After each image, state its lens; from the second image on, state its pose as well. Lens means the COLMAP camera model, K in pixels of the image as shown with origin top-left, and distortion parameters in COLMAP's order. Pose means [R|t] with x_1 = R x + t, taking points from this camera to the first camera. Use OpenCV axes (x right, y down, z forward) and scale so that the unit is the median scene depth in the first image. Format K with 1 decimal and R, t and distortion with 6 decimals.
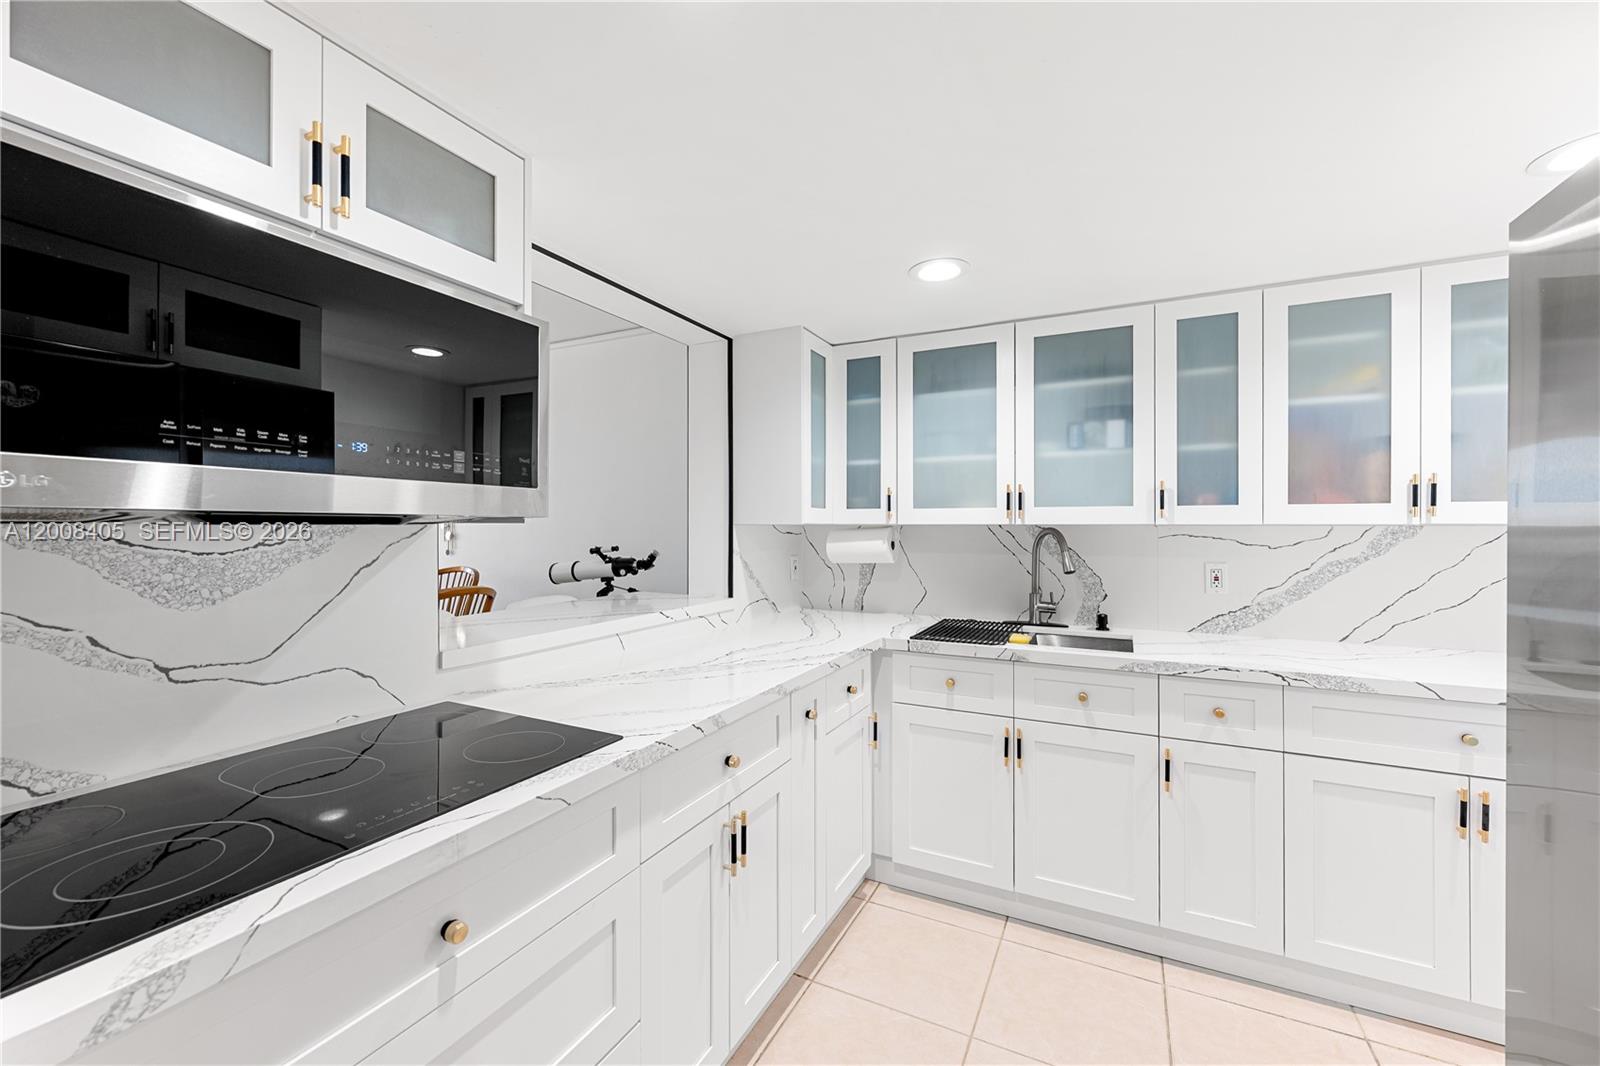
lens RADIAL K [[637.6, 0, 799.6], [0, 637.6, 525.8], [0, 0, 1]] dist [0.000238, 0.000011]
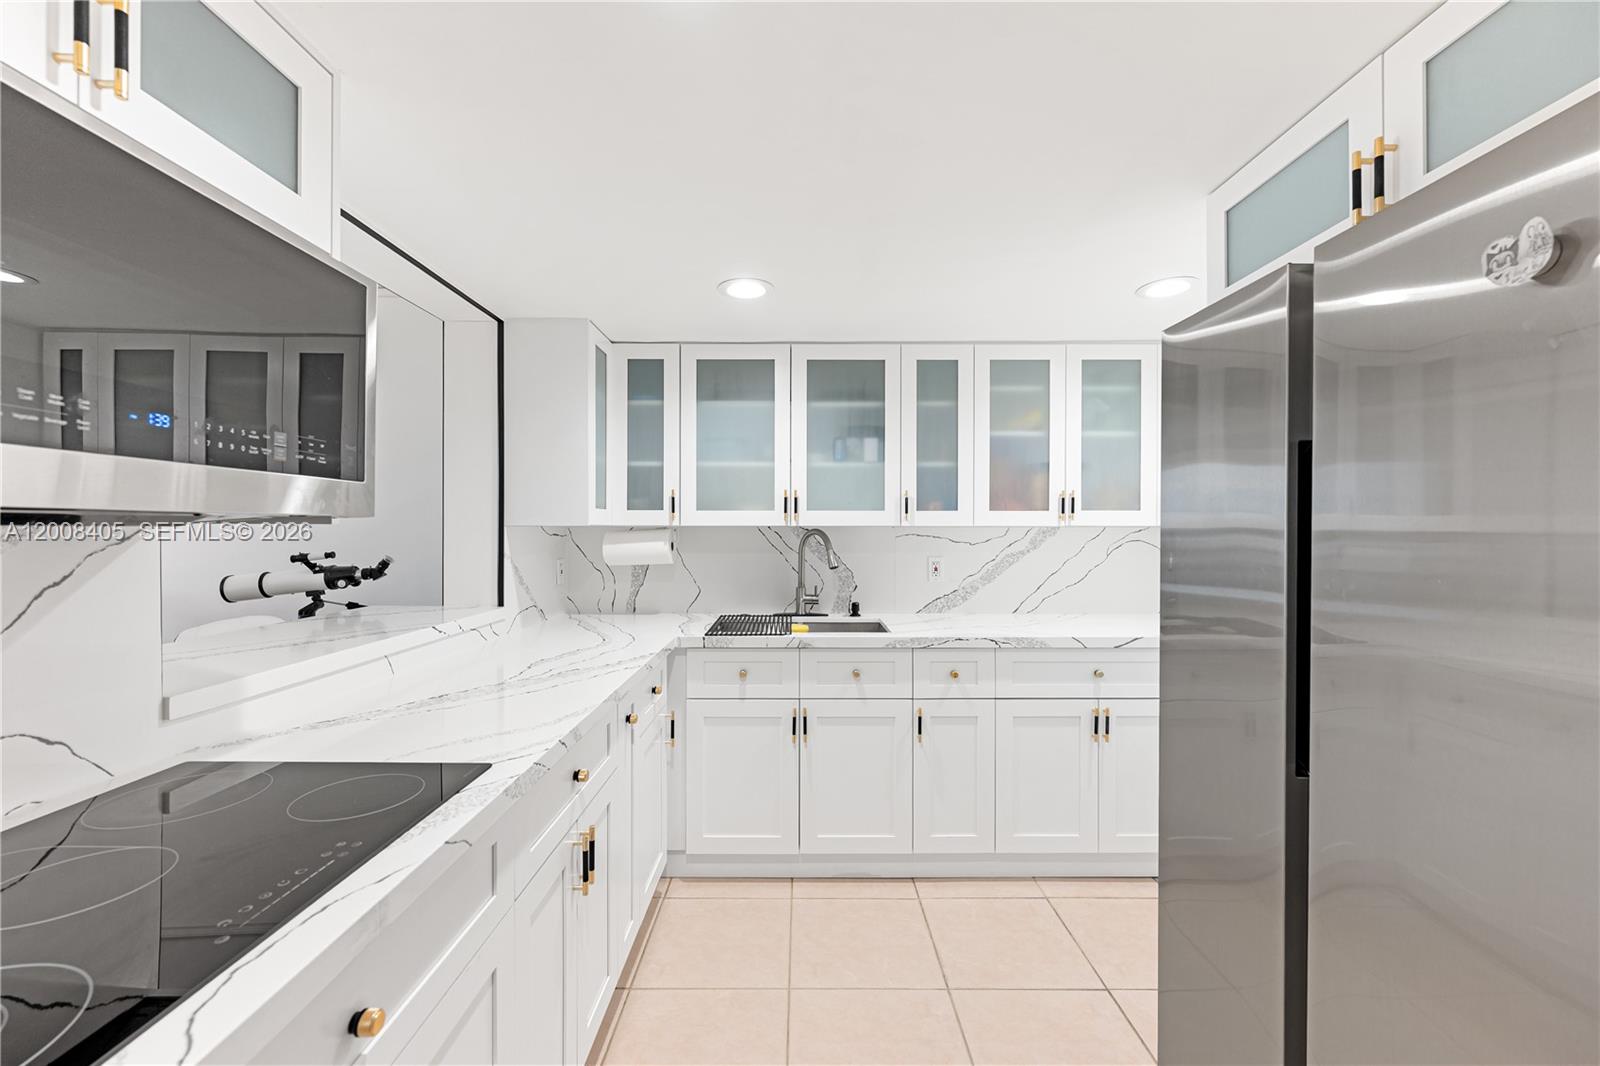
lens RADIAL K [[630.9, 0, 797.1], [0, 630.9, 528.7], [0, 0, 1]] dist [-0.000041, -0.000405]
pose [[0.895388, -0.001260, 0.445285, -0.151992], [0.000070, 0.999996, 0.002689, -0.000271], [-0.445287, -0.002376, 0.895385, 0.011062]]
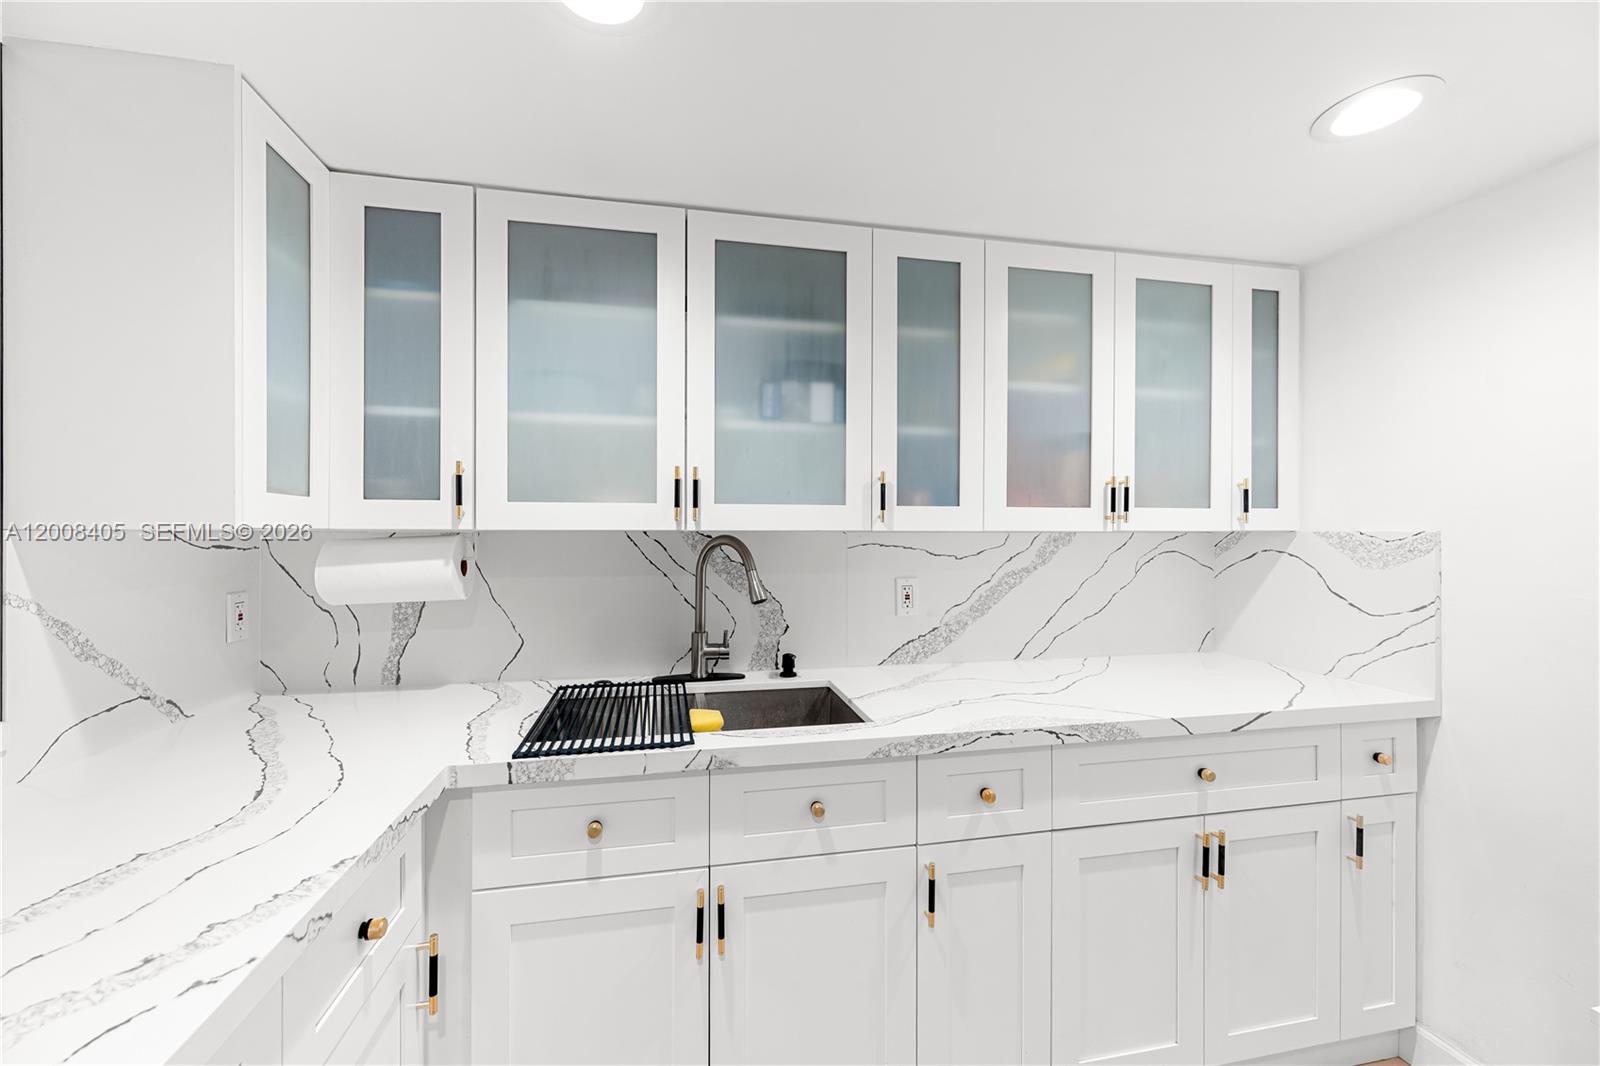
lens RADIAL K [[630.9, 0, 797.1], [0, 630.9, 528.7], [0, 0, 1]] dist [-0.000041, -0.000405]
pose [[0.787208, 0.002673, 0.616681, 0.043899], [-0.000517, 0.999993, -0.003674, -0.001963], [-0.616687, 0.002573, 0.787204, 0.475684]]
